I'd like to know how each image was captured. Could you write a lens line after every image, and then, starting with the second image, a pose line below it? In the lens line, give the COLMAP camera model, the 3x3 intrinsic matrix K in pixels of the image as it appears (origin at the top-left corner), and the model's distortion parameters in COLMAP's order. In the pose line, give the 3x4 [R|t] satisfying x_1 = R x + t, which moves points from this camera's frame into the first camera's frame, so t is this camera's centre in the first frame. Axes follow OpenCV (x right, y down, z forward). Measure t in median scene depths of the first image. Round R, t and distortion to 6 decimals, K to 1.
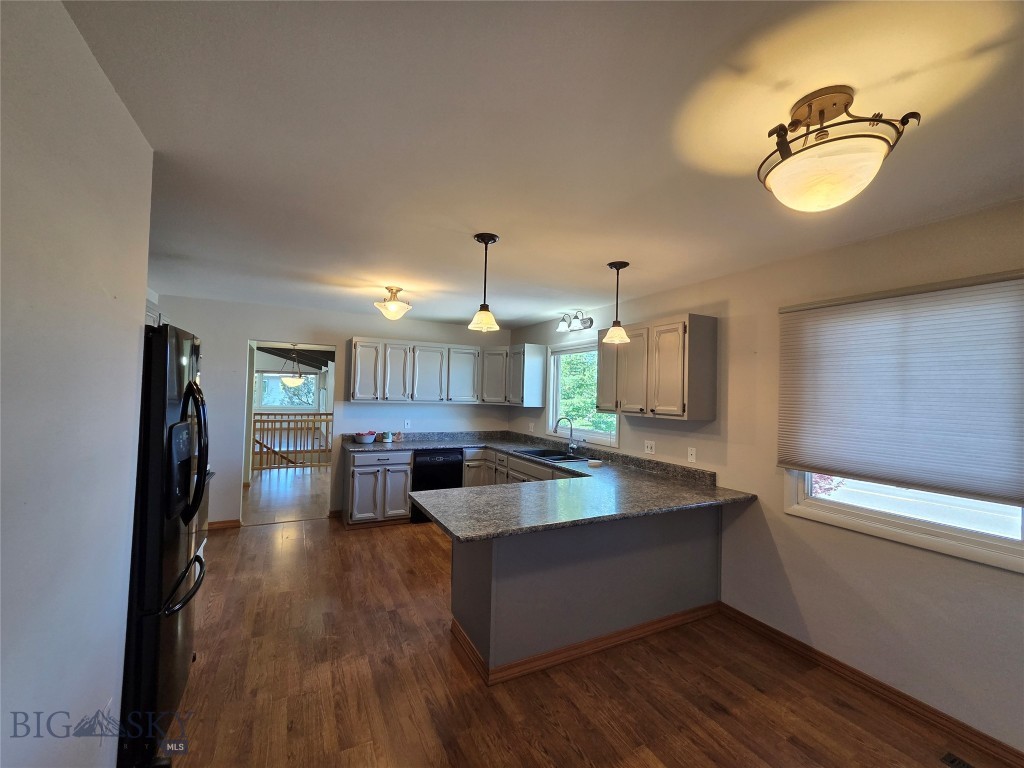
lens RADIAL K [[420.8, 0, 497.2], [0, 420.8, 383.4], [0, 0, 1]] dist [0.002607, 0.000210]
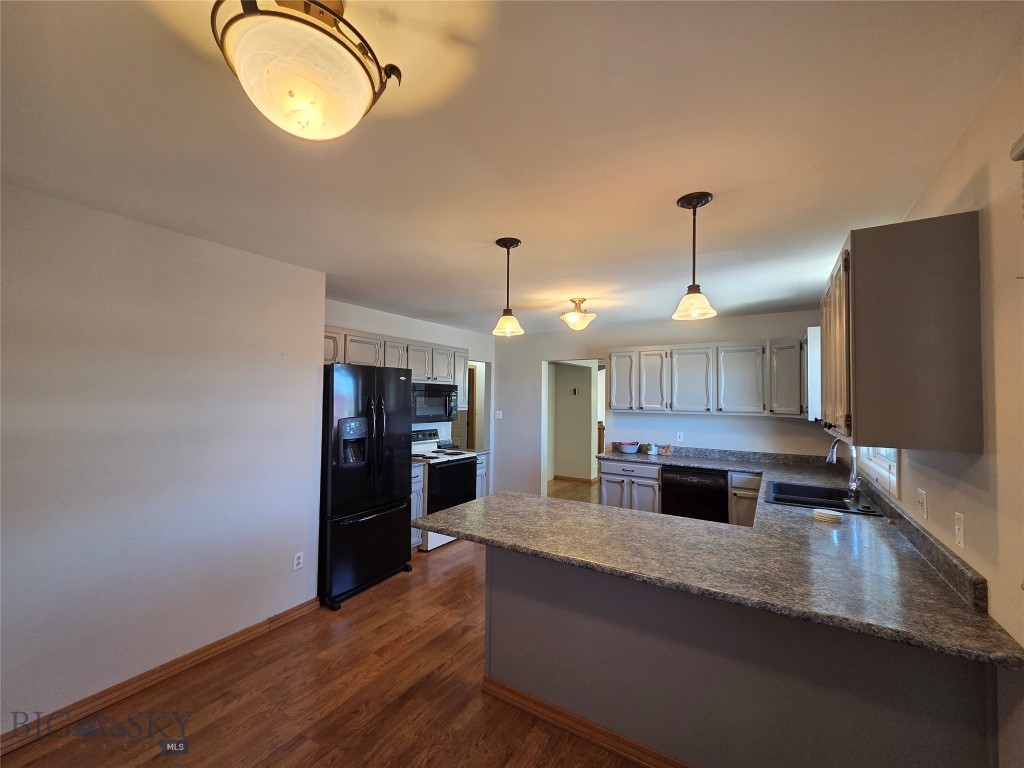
lens RADIAL K [[420.8, 0, 503.9], [0, 420.8, 386.8], [0, 0, 1]] dist [0.002607, 0.000210]
pose [[0.517434, -0.039433, -0.854814, 0.426829], [0.020860, 0.999222, -0.033468, 0.013999], [0.855469, -0.000513, 0.517854, 0.250700]]
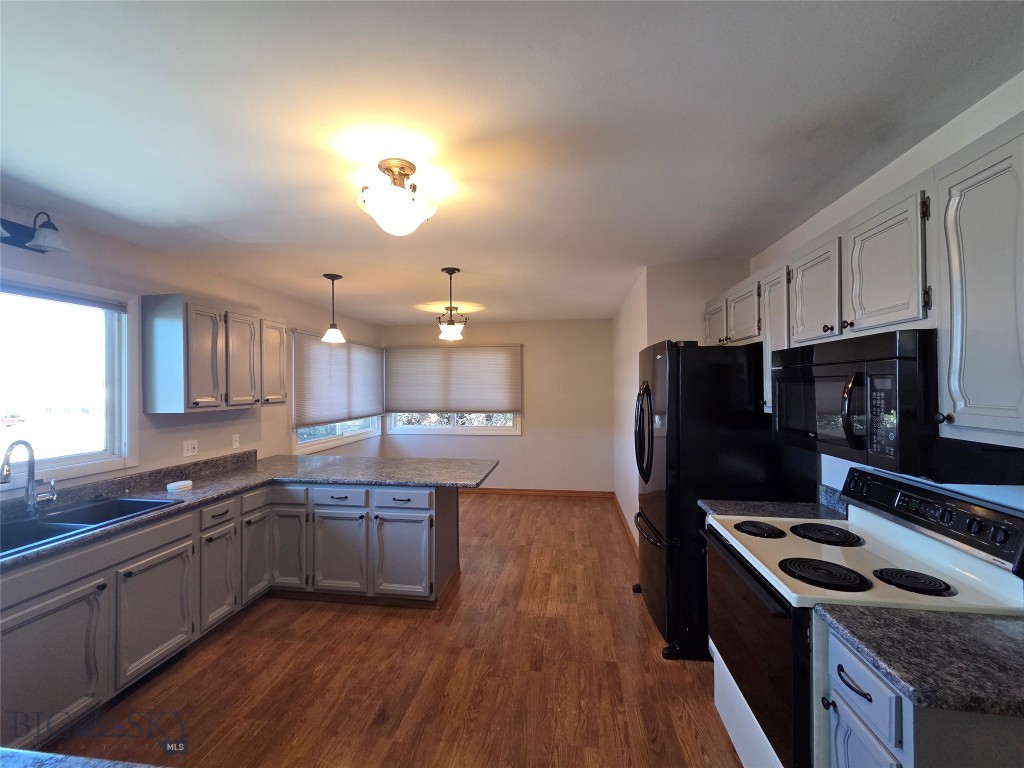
lens RADIAL K [[420.8, 0, 510.2], [0, 420.8, 384.3], [0, 0, 1]] dist [0.002607, 0.000210]
pose [[-0.829644, -0.017842, 0.558008, -0.495542], [-0.025129, 0.999670, -0.005397, 0.010075], [-0.557728, -0.018499, -0.829818, 1.055281]]
